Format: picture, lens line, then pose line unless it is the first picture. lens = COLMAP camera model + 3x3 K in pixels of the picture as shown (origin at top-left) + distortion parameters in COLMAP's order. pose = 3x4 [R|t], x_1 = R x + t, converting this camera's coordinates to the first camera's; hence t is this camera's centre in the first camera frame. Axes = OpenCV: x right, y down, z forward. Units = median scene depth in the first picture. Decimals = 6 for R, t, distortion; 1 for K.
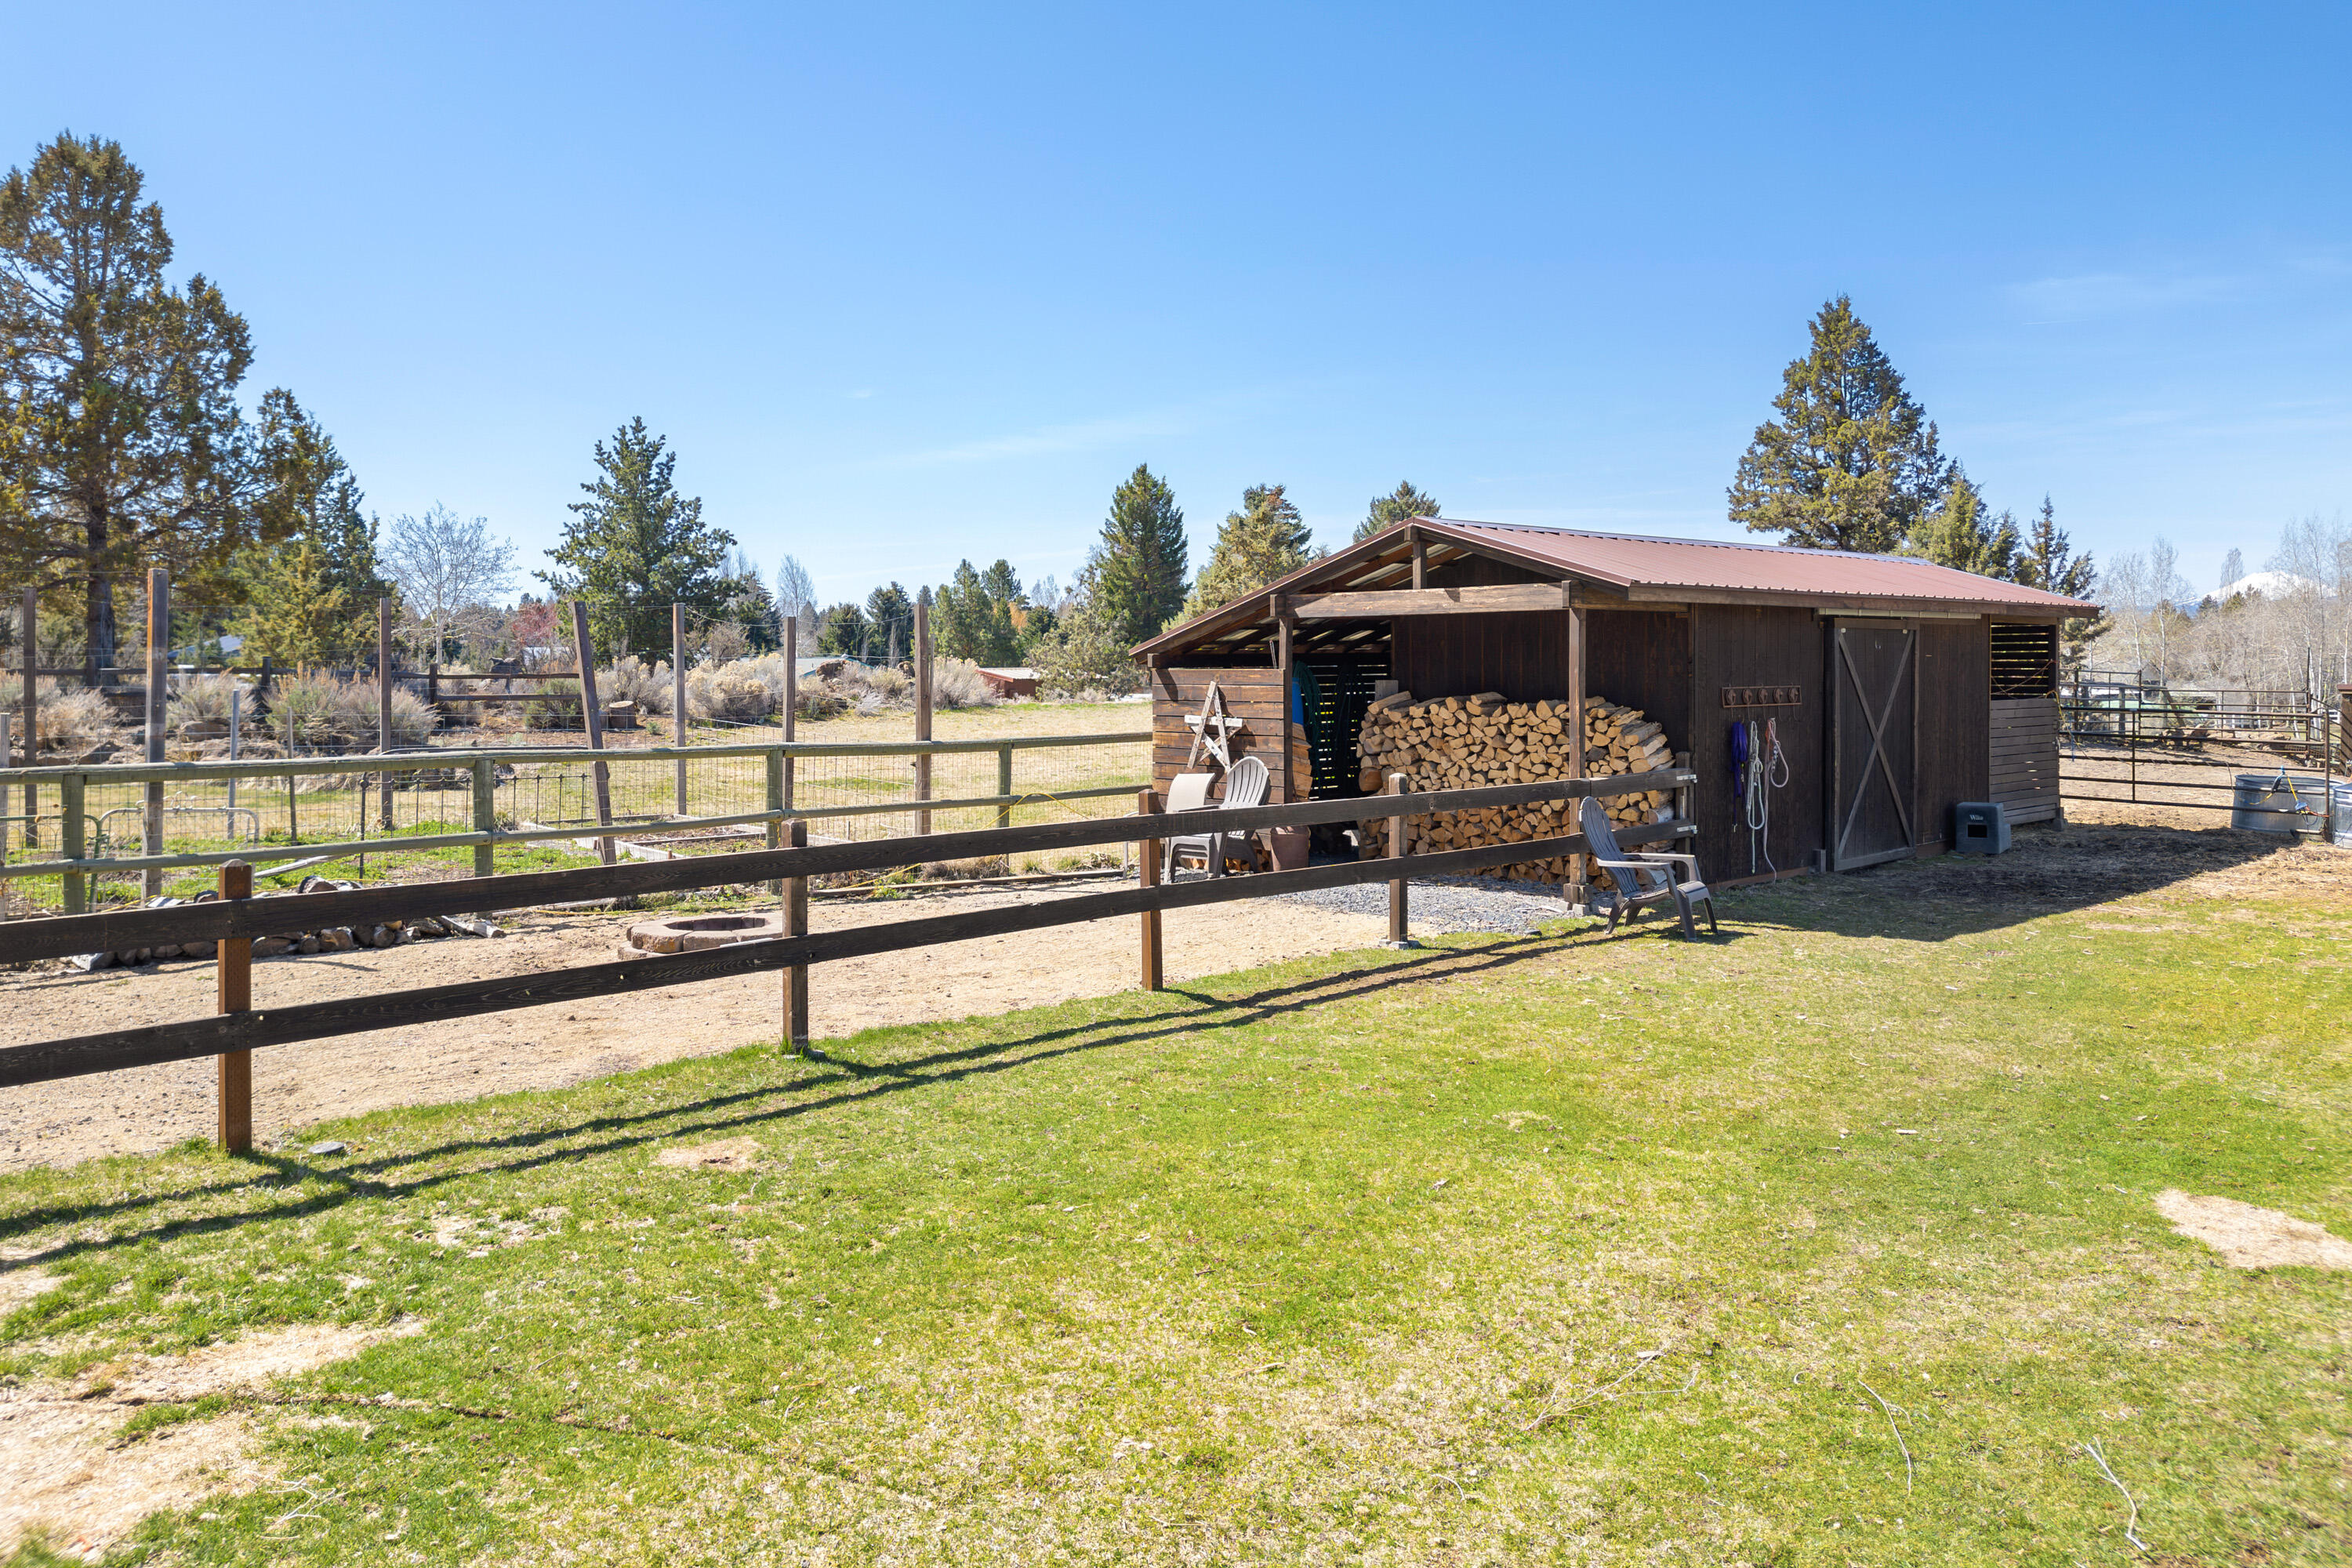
lens RADIAL K [[1615.2, 0, 1164.5], [0, 1615.2, 682.8], [0, 0, 1]] dist [0.058656, -0.091690]
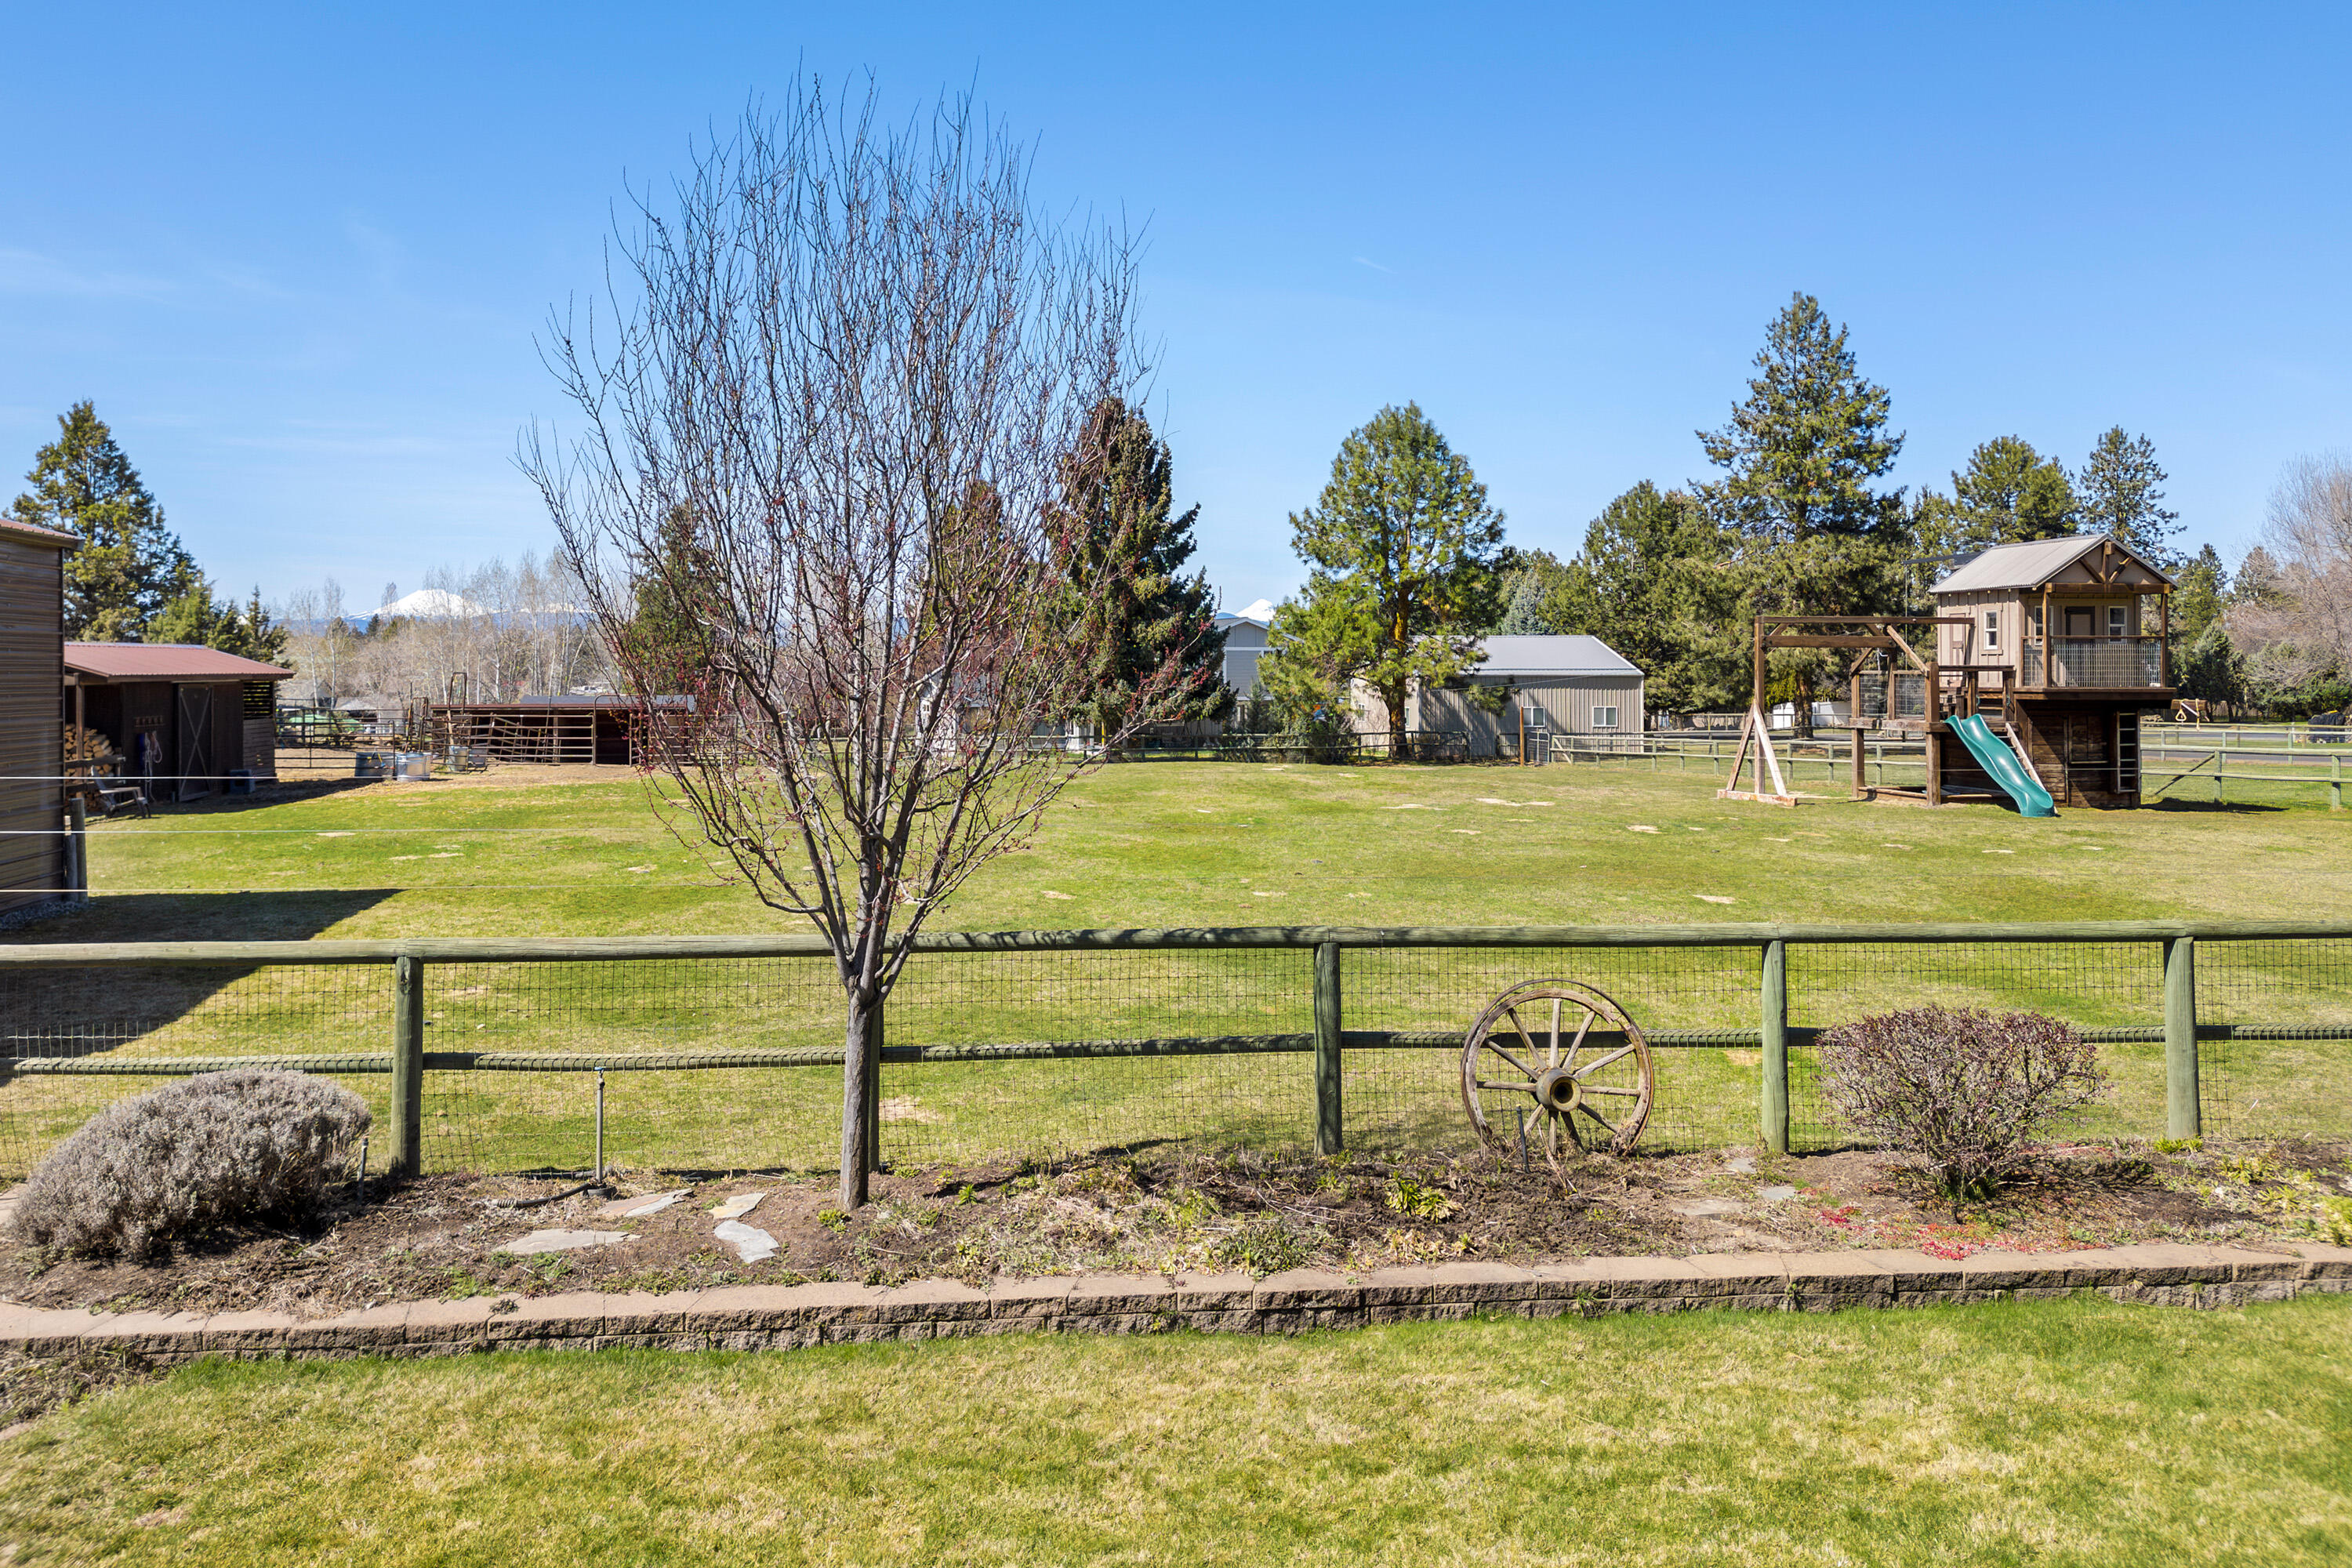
lens RADIAL K [[1615.2, 0, 1164.5], [0, 1615.2, 682.8], [0, 0, 1]] dist [0.058656, -0.091690]
pose [[0.523757, 0.001598, 0.851866, -0.594250], [0.005244, 0.999973, -0.005100, -0.019180], [-0.851851, 0.007138, 0.523735, -0.997017]]
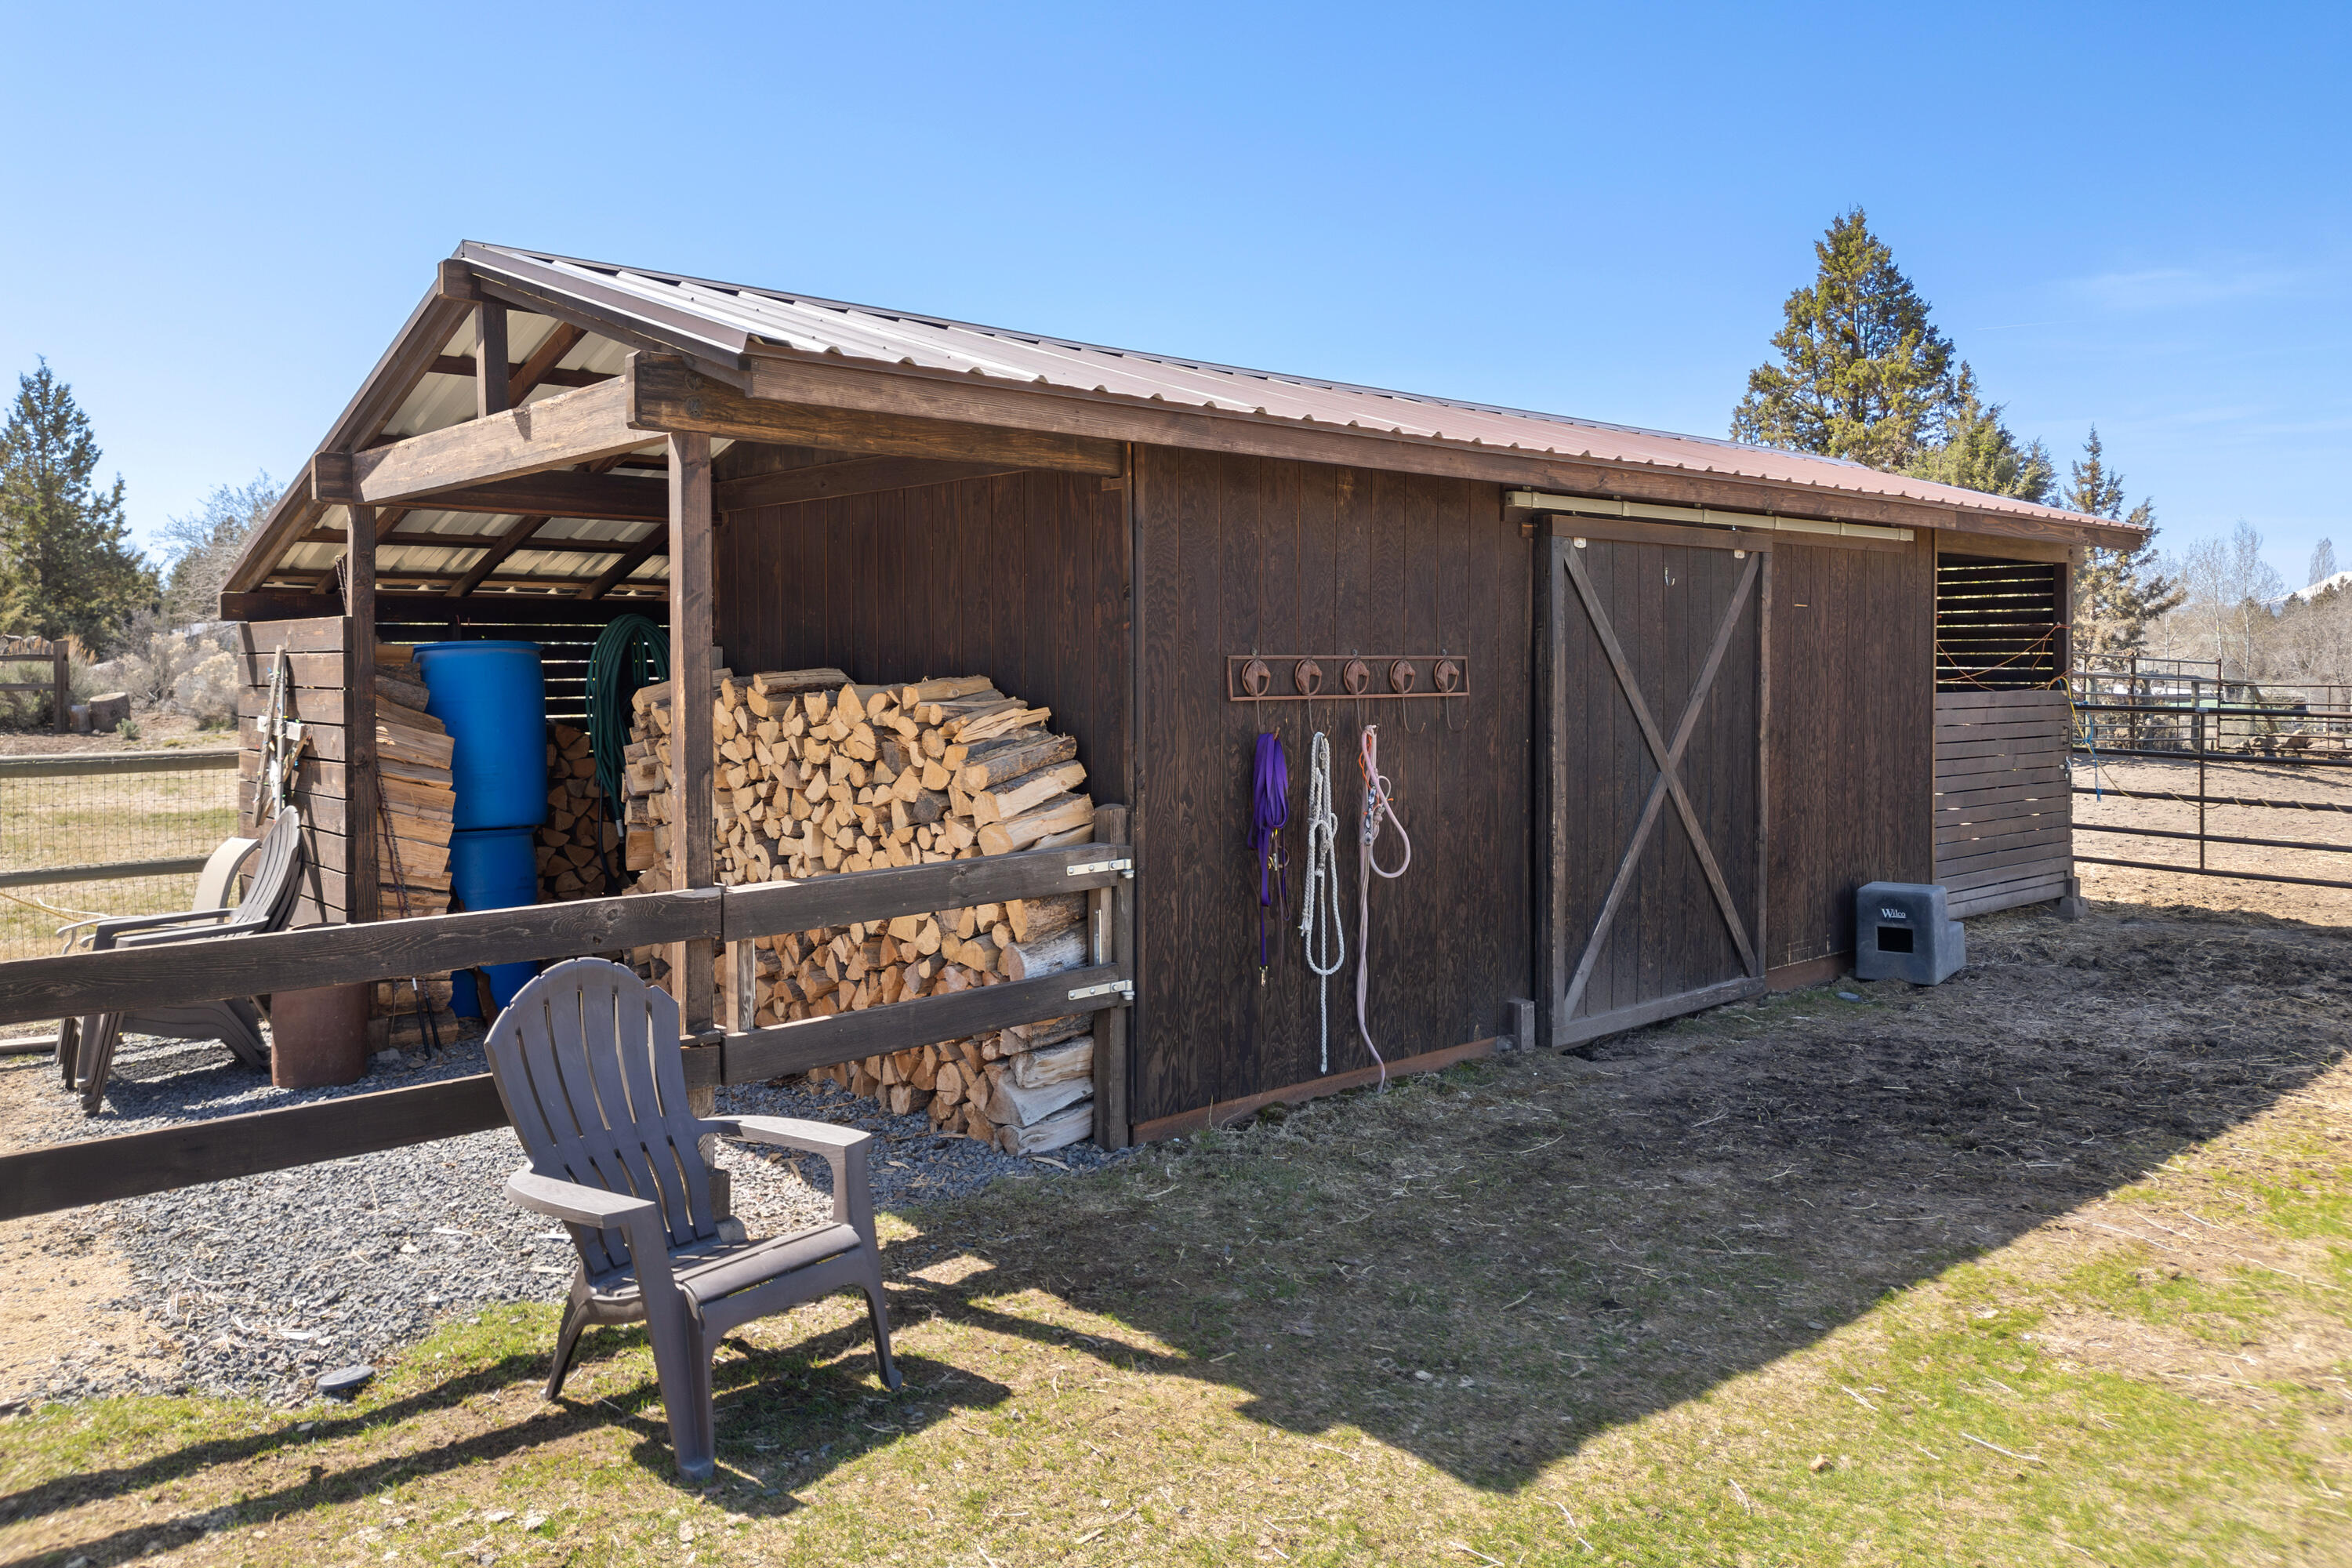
lens RADIAL K [[1630.0, 0, 1174.2], [0, 1630.0, 690.8], [0, 0, 1]] dist [0.073735, -0.094693]
pose [[0.999676, 0.001920, -0.025371, 0.244703], [-0.001778, 0.999983, 0.005620, 0.007214], [0.025382, -0.005573, 0.999662, 0.405091]]
